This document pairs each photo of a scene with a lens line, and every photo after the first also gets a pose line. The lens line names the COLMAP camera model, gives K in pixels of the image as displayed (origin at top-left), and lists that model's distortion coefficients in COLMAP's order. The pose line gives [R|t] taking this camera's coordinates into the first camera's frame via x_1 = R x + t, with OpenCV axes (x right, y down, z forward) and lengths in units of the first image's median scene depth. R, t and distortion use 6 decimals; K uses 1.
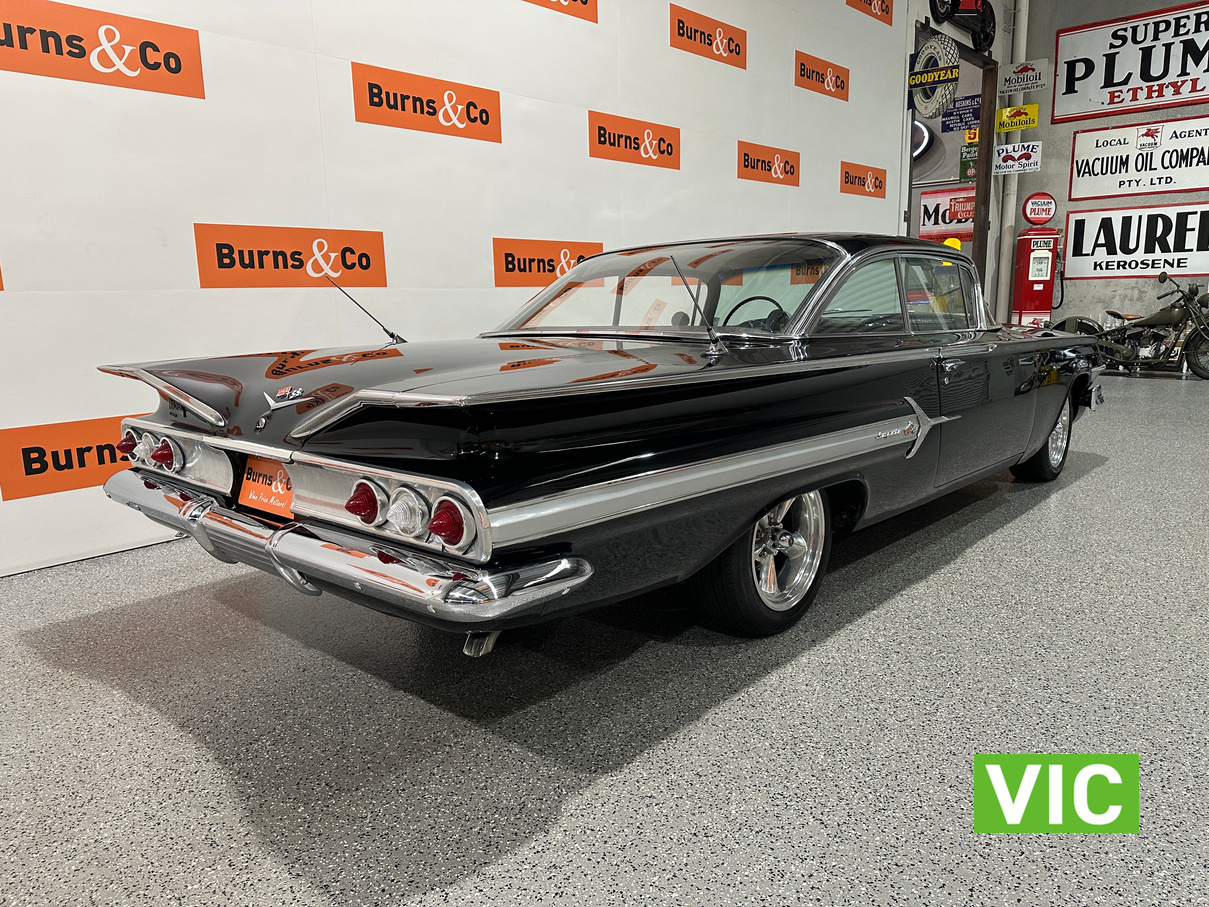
lens RADIAL K [[891.1, 0, 641.7], [0, 891.1, 460.2], [0, 0, 1]] dist [-0.010758, -0.014324]
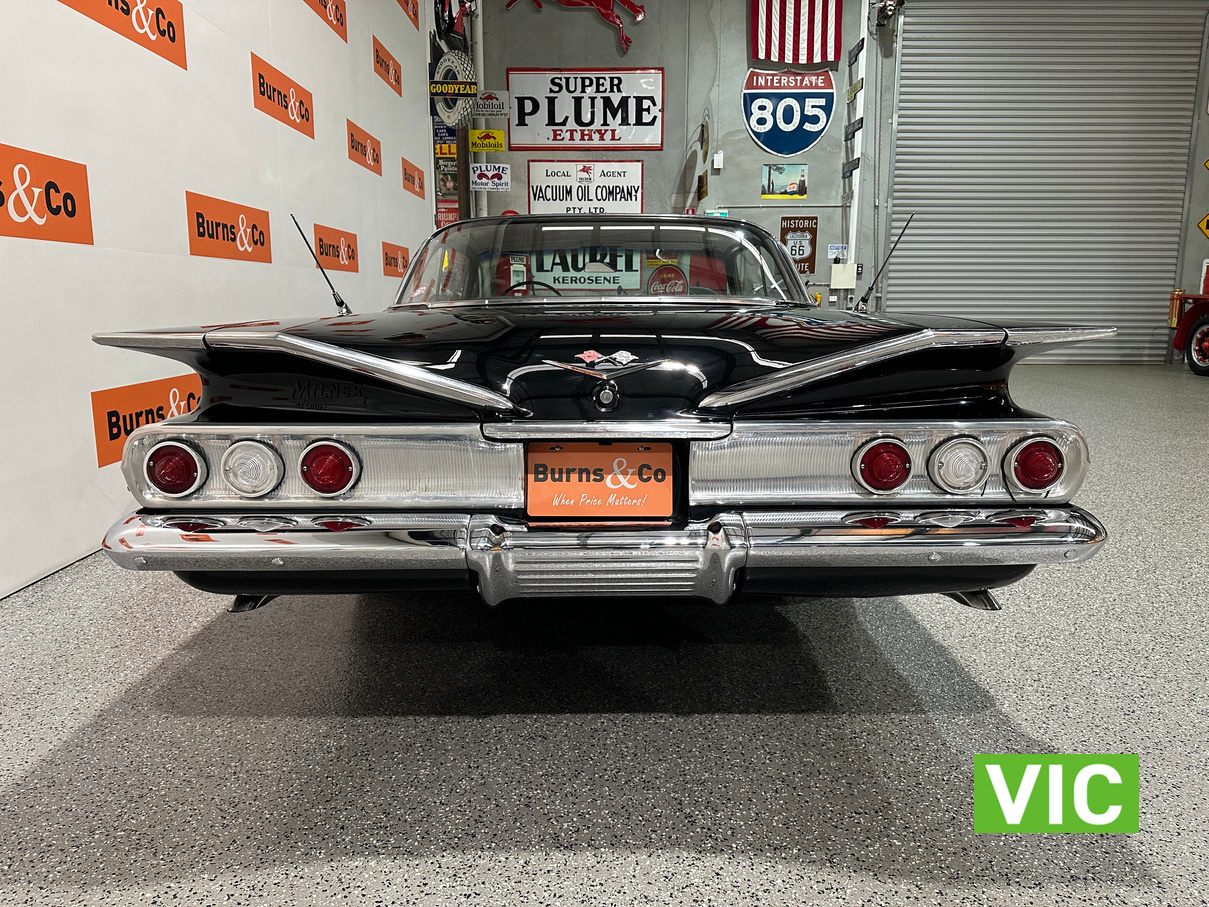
lens RADIAL K [[891.1, 0, 606.1], [0, 891.1, 448.7], [0, 0, 1]] dist [-0.010758, -0.014324]
pose [[0.722939, -0.082025, 0.686026, -0.266638], [0.106101, 0.994330, 0.007078, -0.000383], [-0.682717, 0.067671, 0.727543, 0.134377]]
